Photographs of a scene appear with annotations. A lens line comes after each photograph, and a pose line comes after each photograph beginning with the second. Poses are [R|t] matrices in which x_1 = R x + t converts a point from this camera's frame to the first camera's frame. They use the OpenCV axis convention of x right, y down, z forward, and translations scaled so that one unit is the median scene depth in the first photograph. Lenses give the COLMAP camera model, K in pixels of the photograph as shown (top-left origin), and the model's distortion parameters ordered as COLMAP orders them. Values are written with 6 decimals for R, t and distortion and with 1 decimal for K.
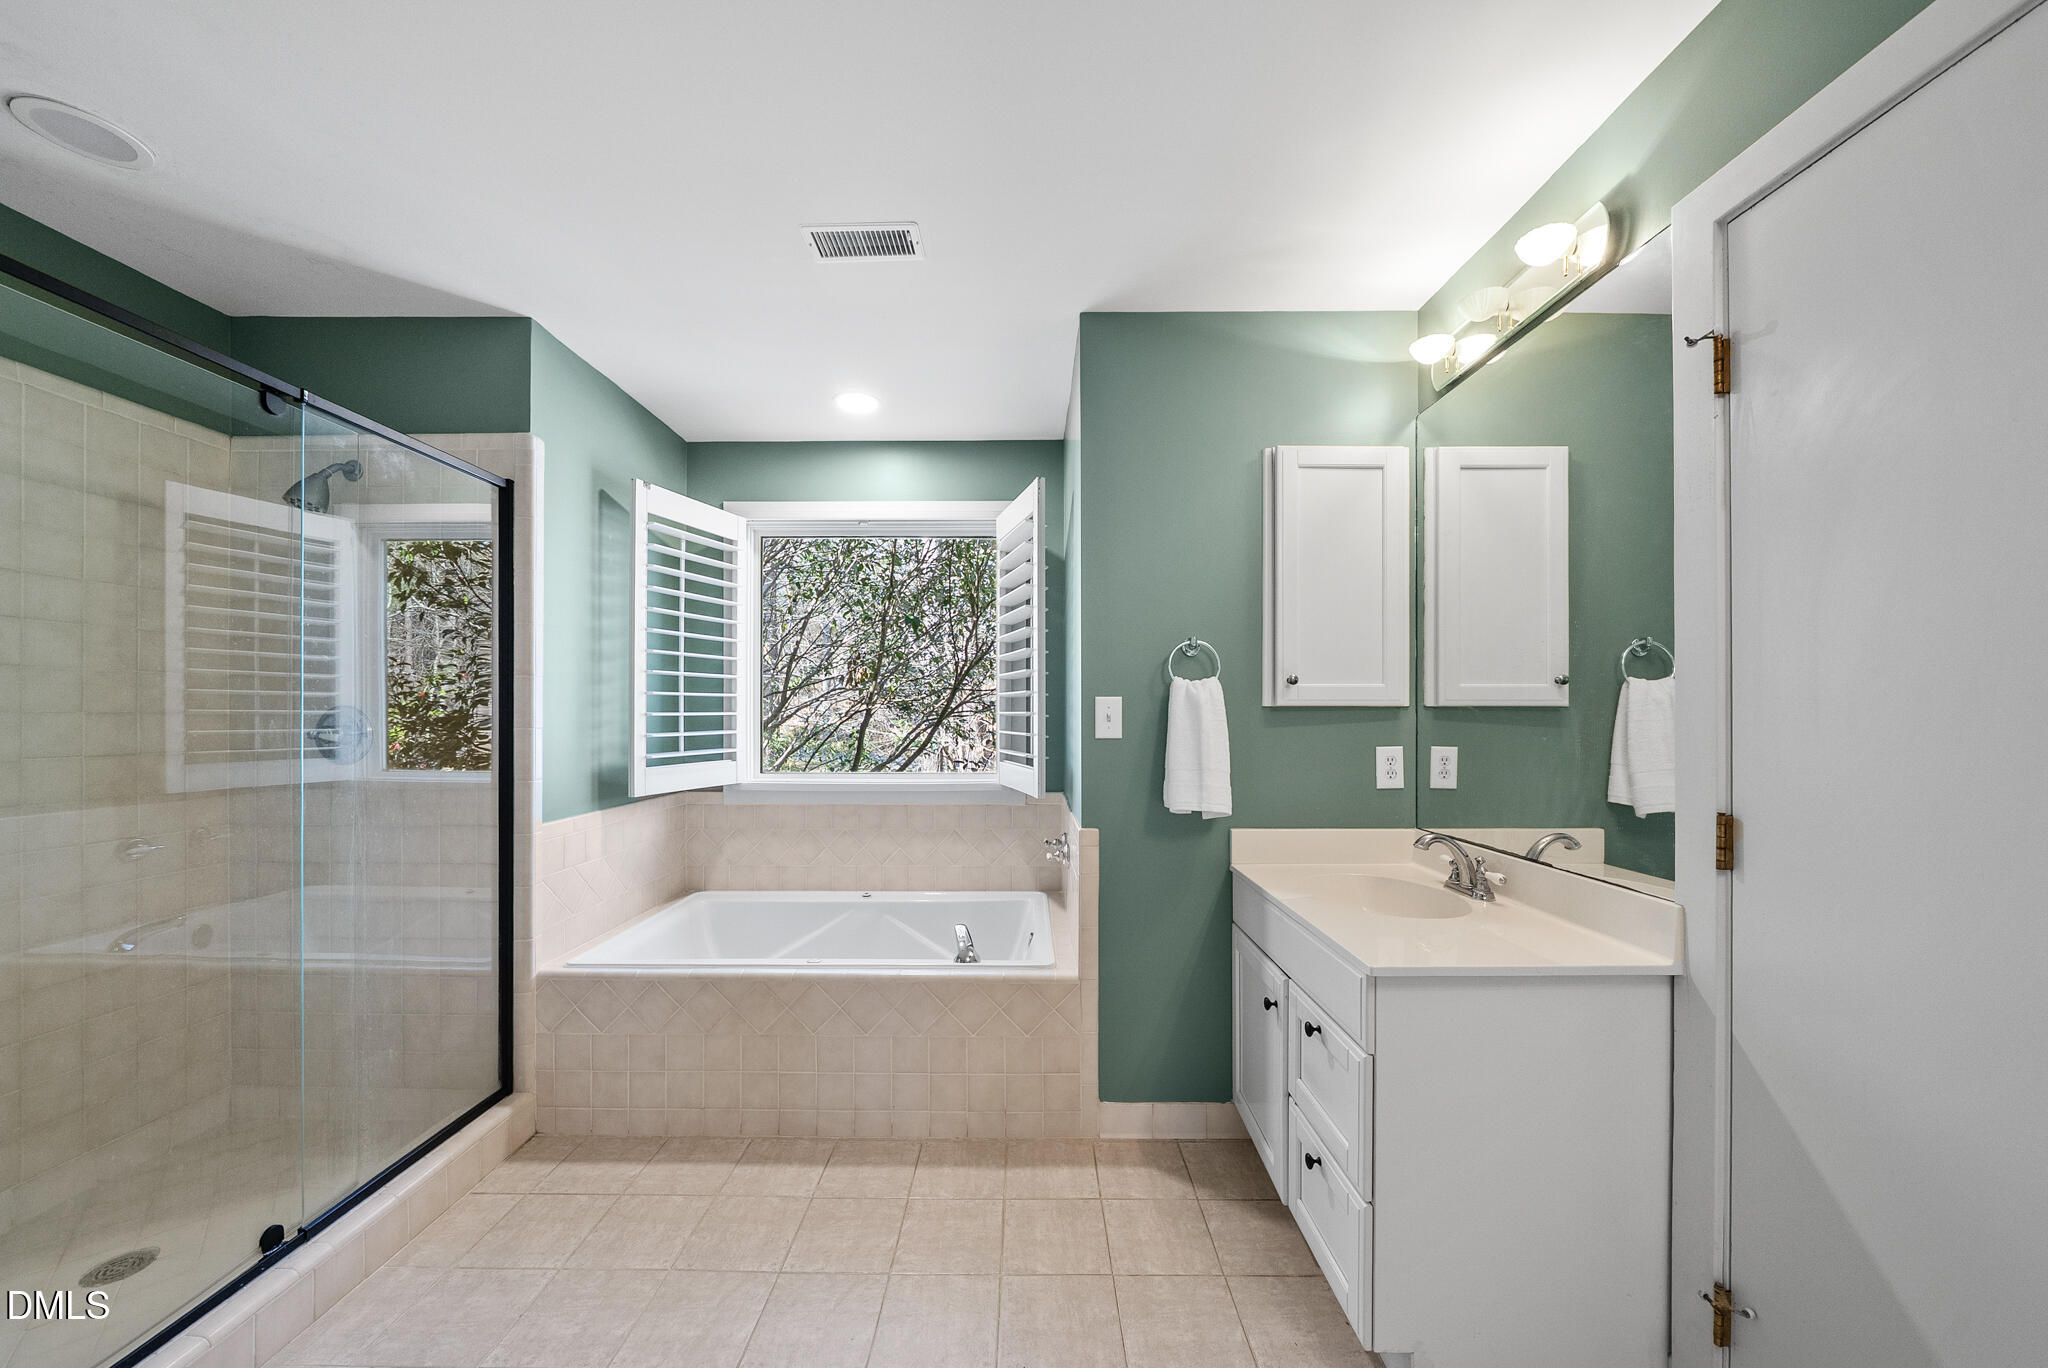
lens RADIAL K [[707.2, 0, 1023.1], [0, 707.2, 712.7], [0, 0, 1]] dist [-0.008312, -0.000609]
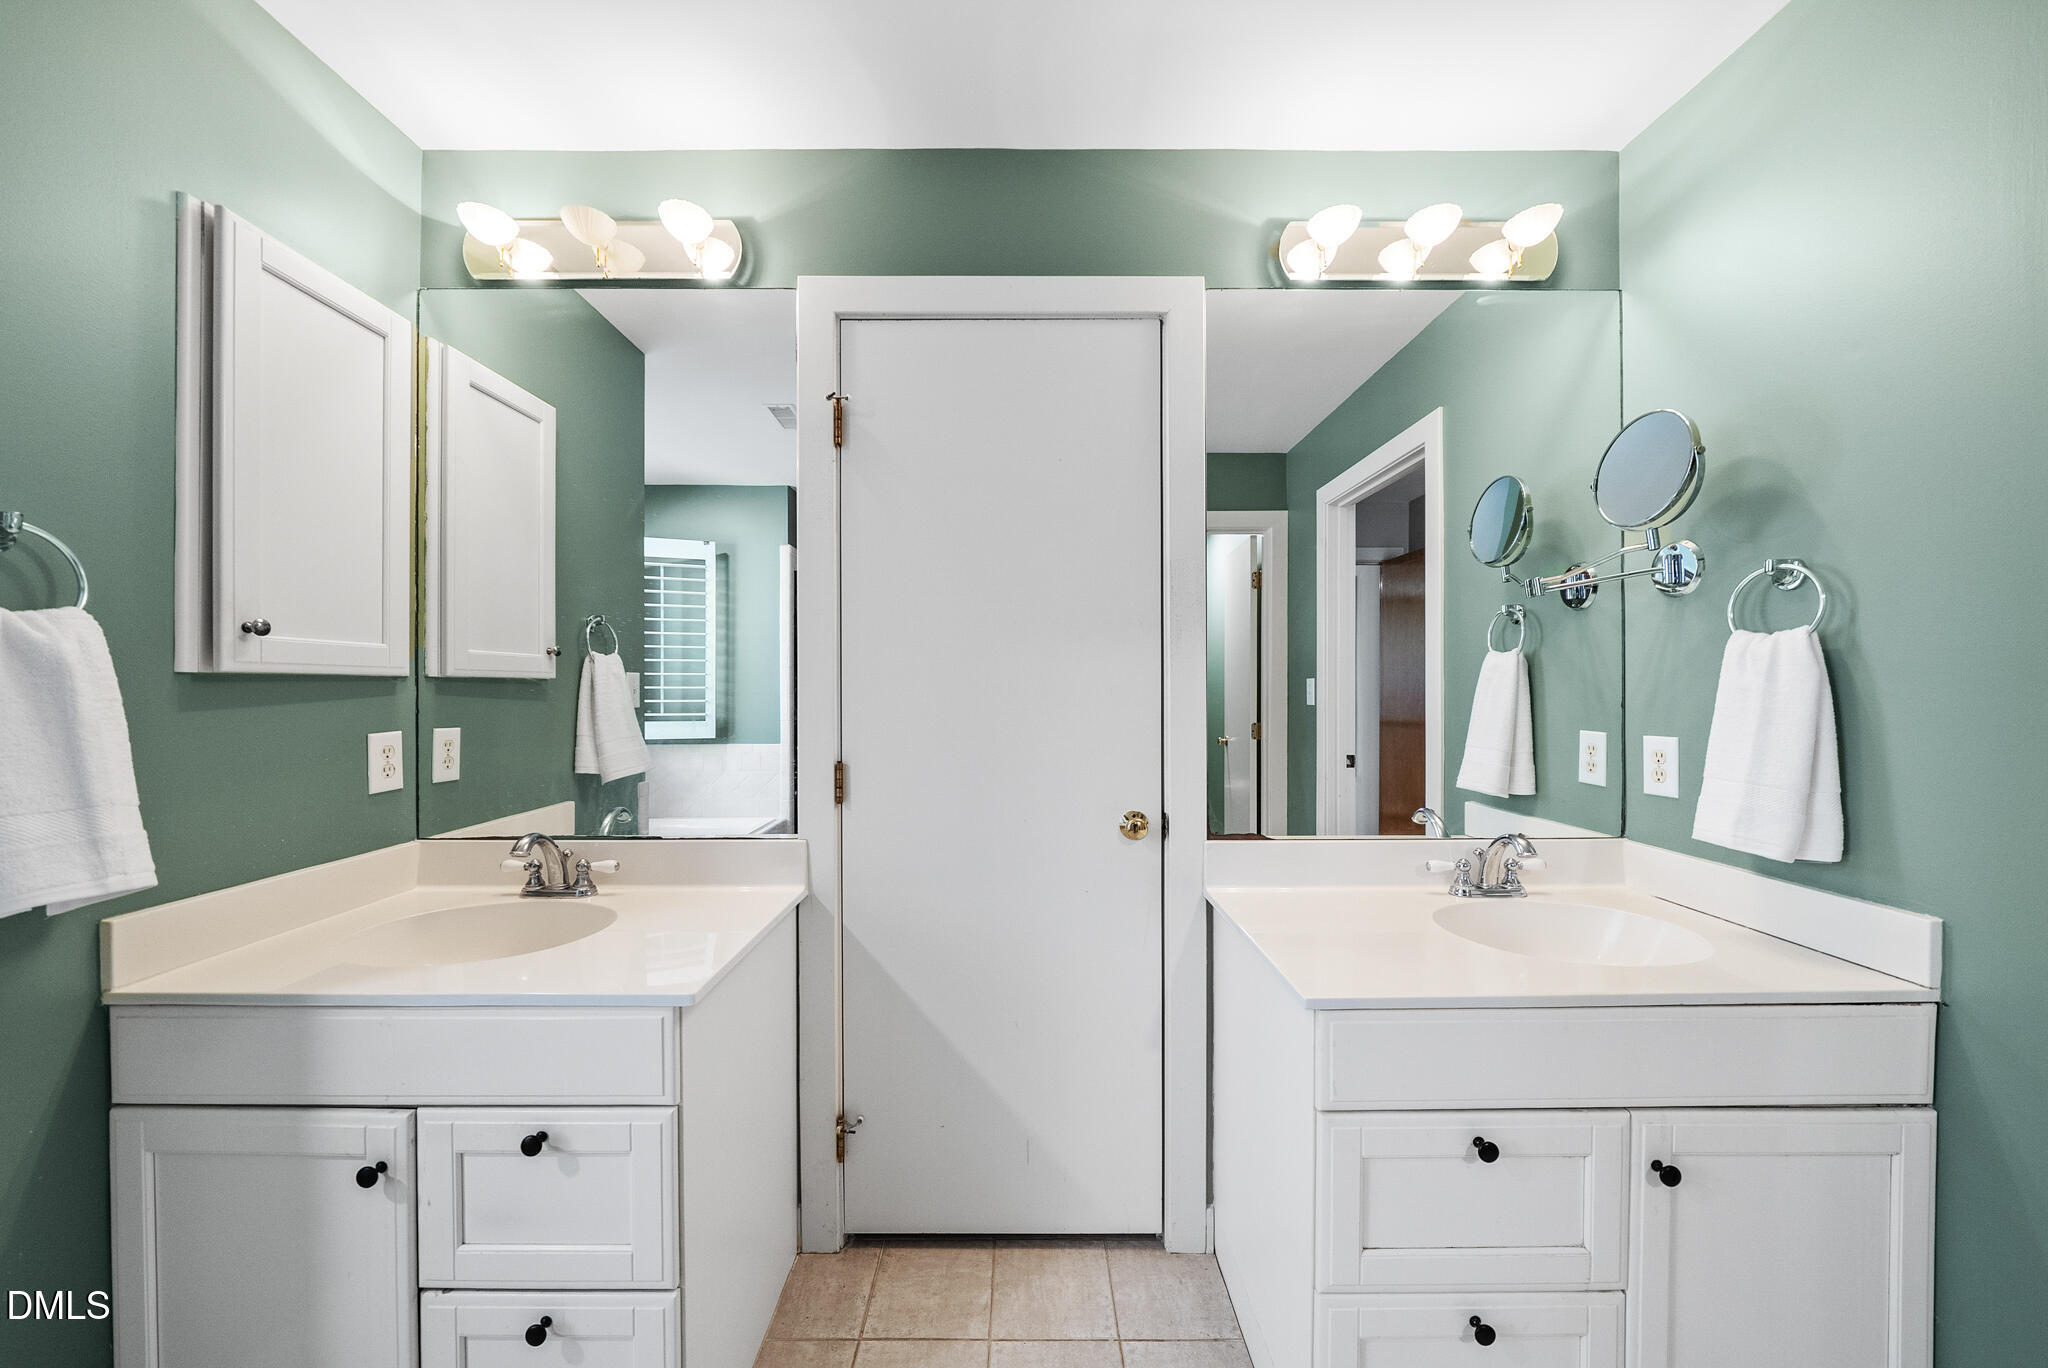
lens RADIAL K [[707.2, 0, 1029.0], [0, 707.2, 689.1], [0, 0, 1]] dist [-0.008312, -0.000609]
pose [[-0.005269, -0.002074, 0.999984, -0.191897], [-0.001555, 0.999997, 0.002066, 0.001932], [-0.999985, -0.001544, -0.005272, 0.359509]]
